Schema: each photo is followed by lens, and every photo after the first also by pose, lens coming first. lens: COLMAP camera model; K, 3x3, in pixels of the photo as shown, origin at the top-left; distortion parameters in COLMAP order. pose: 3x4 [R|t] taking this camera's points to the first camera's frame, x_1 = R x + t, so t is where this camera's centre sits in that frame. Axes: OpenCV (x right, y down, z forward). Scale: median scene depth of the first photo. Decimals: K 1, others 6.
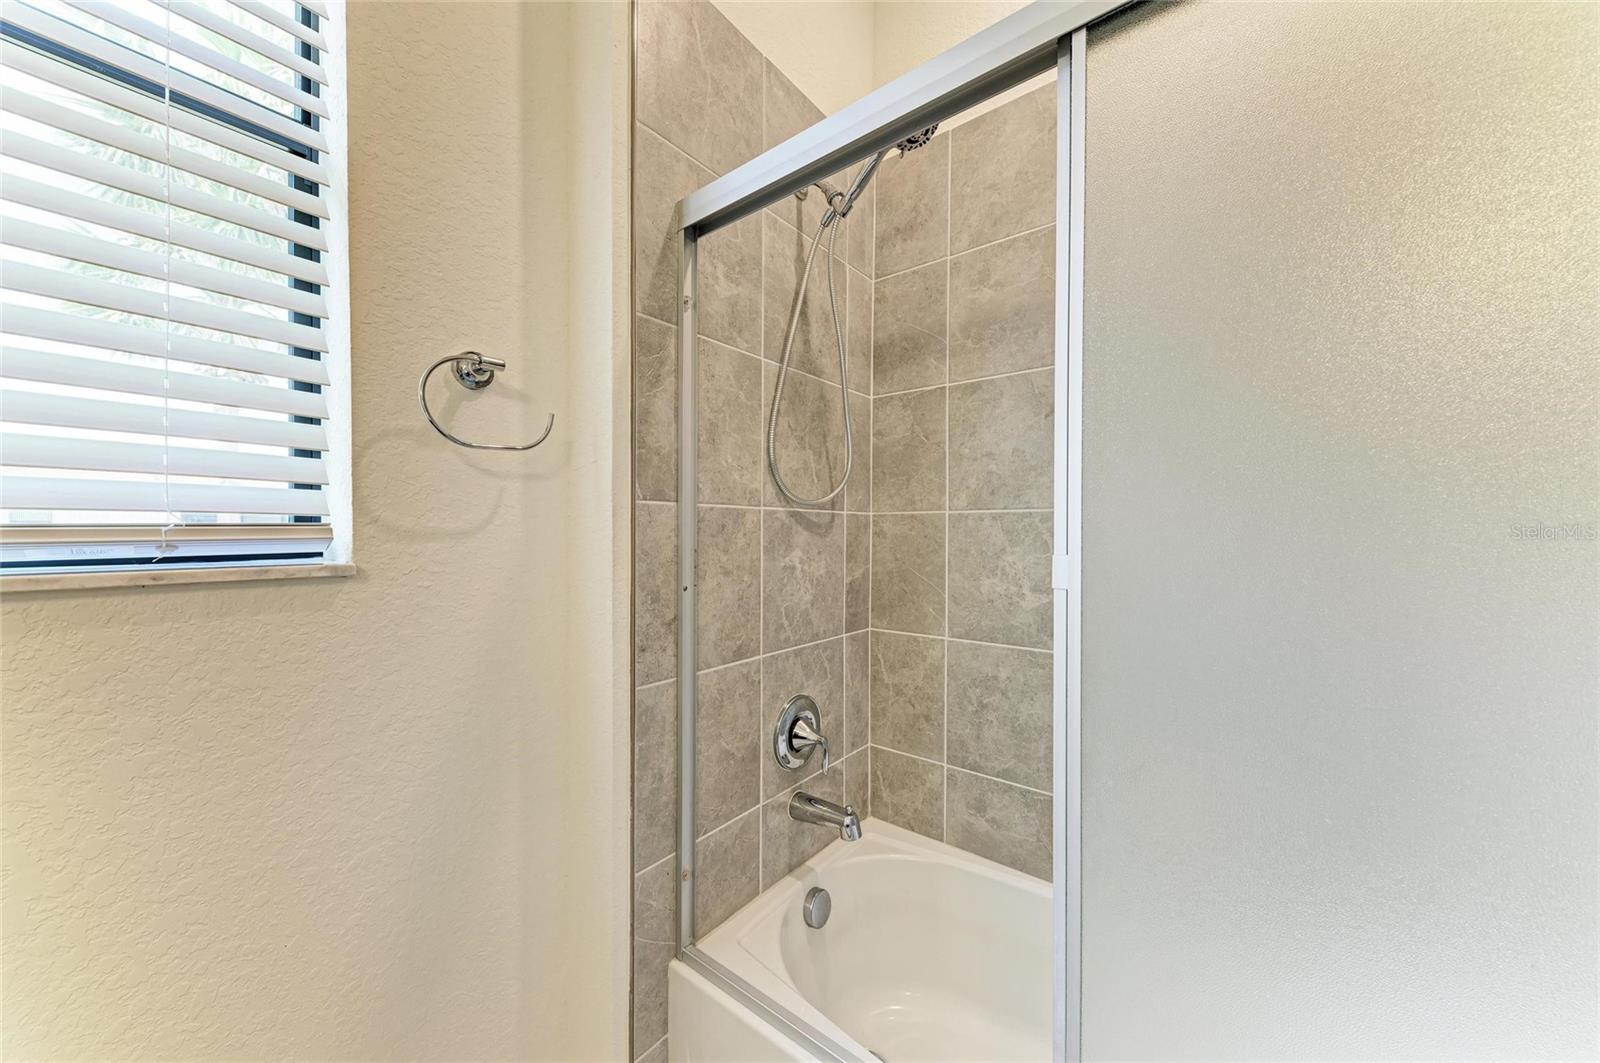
lens RADIAL K [[565.7, 0, 807.6], [0, 565.7, 531.0], [0, 0, 1]] dist [0.009676, -0.003556]
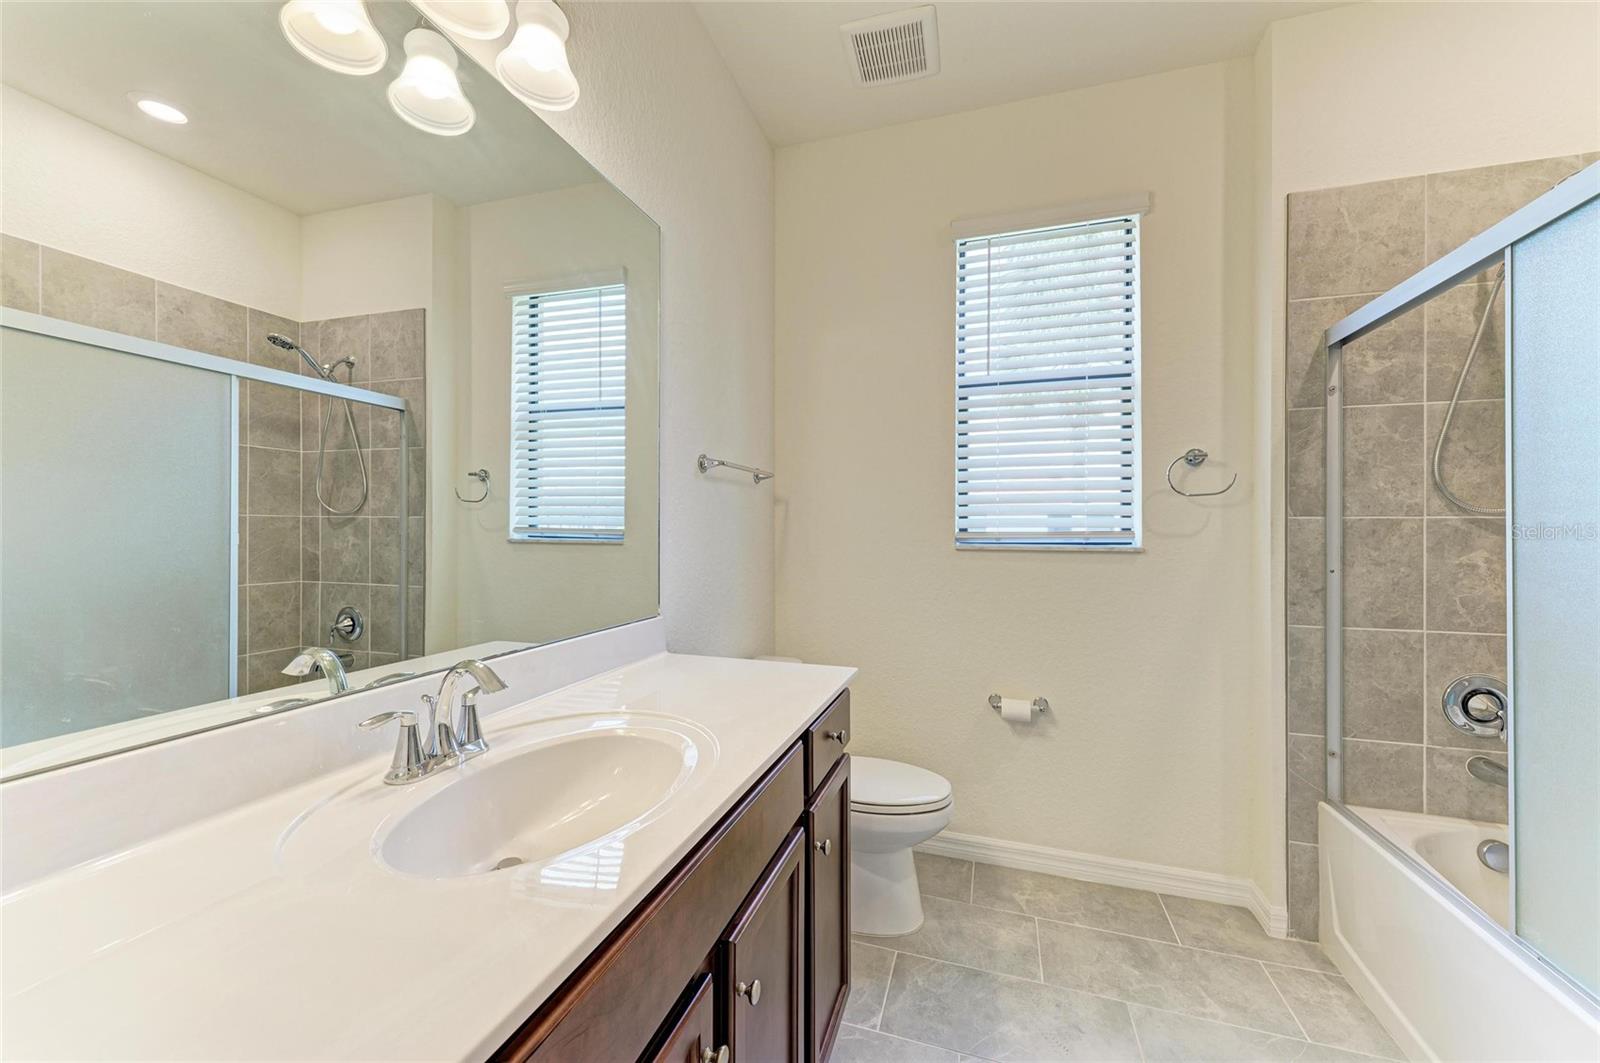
lens RADIAL K [[597.8, 0, 802.9], [0, 597.8, 533.5], [0, 0, 1]] dist [0.010144, -0.000523]
pose [[0.347538, -0.004090, -0.937657, 0.854825], [-0.007669, 0.999945, -0.007204, 0.020909], [0.937634, 0.009694, 0.347488, -0.974344]]
